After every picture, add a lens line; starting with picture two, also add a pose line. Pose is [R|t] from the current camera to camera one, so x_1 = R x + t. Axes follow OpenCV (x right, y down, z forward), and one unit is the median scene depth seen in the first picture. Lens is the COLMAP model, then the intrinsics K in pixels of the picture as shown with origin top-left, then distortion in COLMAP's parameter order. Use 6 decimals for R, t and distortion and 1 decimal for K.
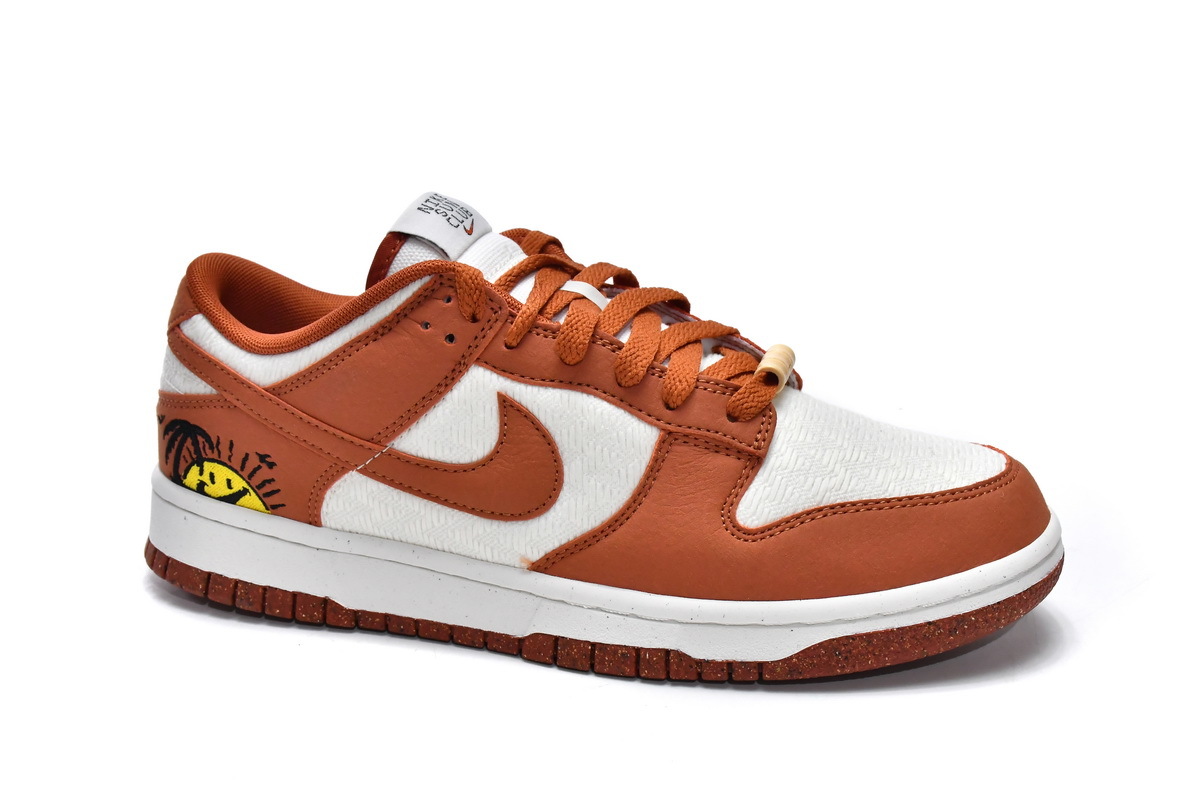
lens RADIAL K [[1489.3, 0, 600.0], [0, 1489.3, 400.0], [0, 0, 1]] dist [-0.015765, -0.000123]
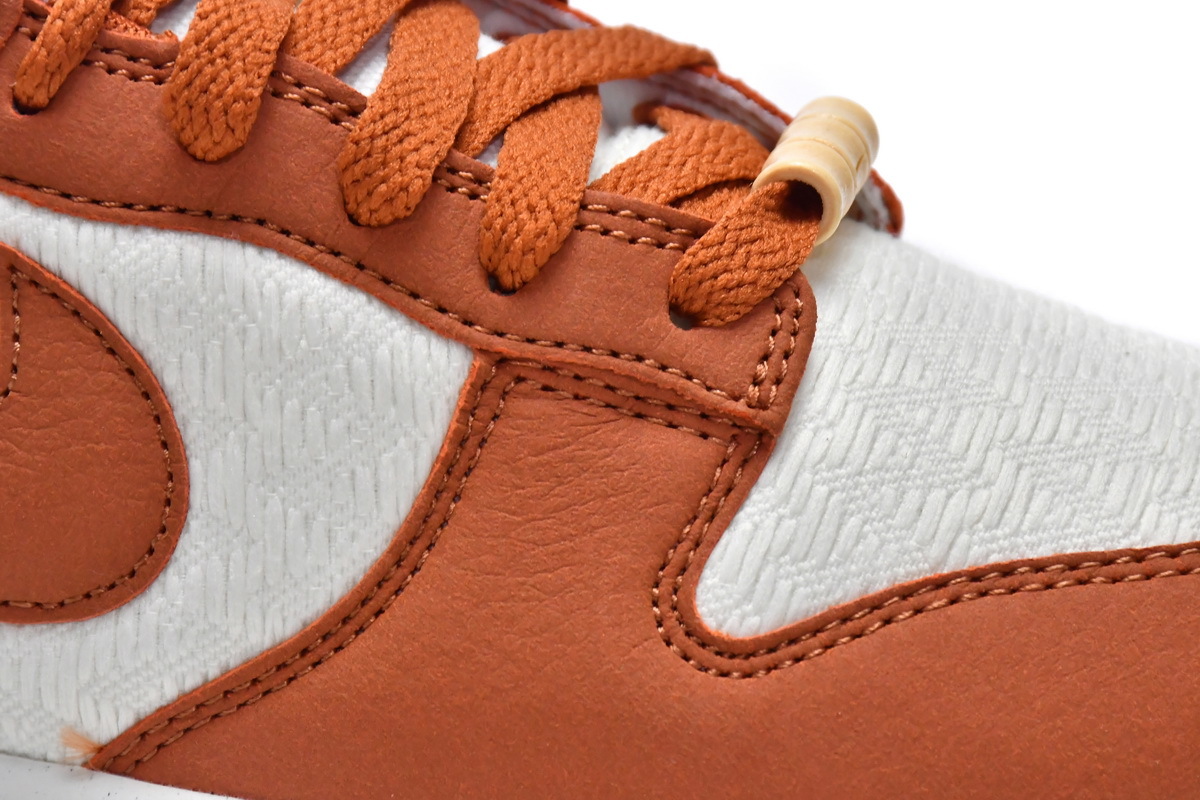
lens RADIAL K [[5151.0, 0, 600.0], [0, 5151.0, 400.0], [0, 0, 1]] dist [0.029581, 1.429562]
pose [[0.998611, -0.004252, 0.052515, 0.007325], [0.002889, 0.999658, 0.026009, 0.000468], [-0.052608, -0.025821, 0.998281, -0.173478]]
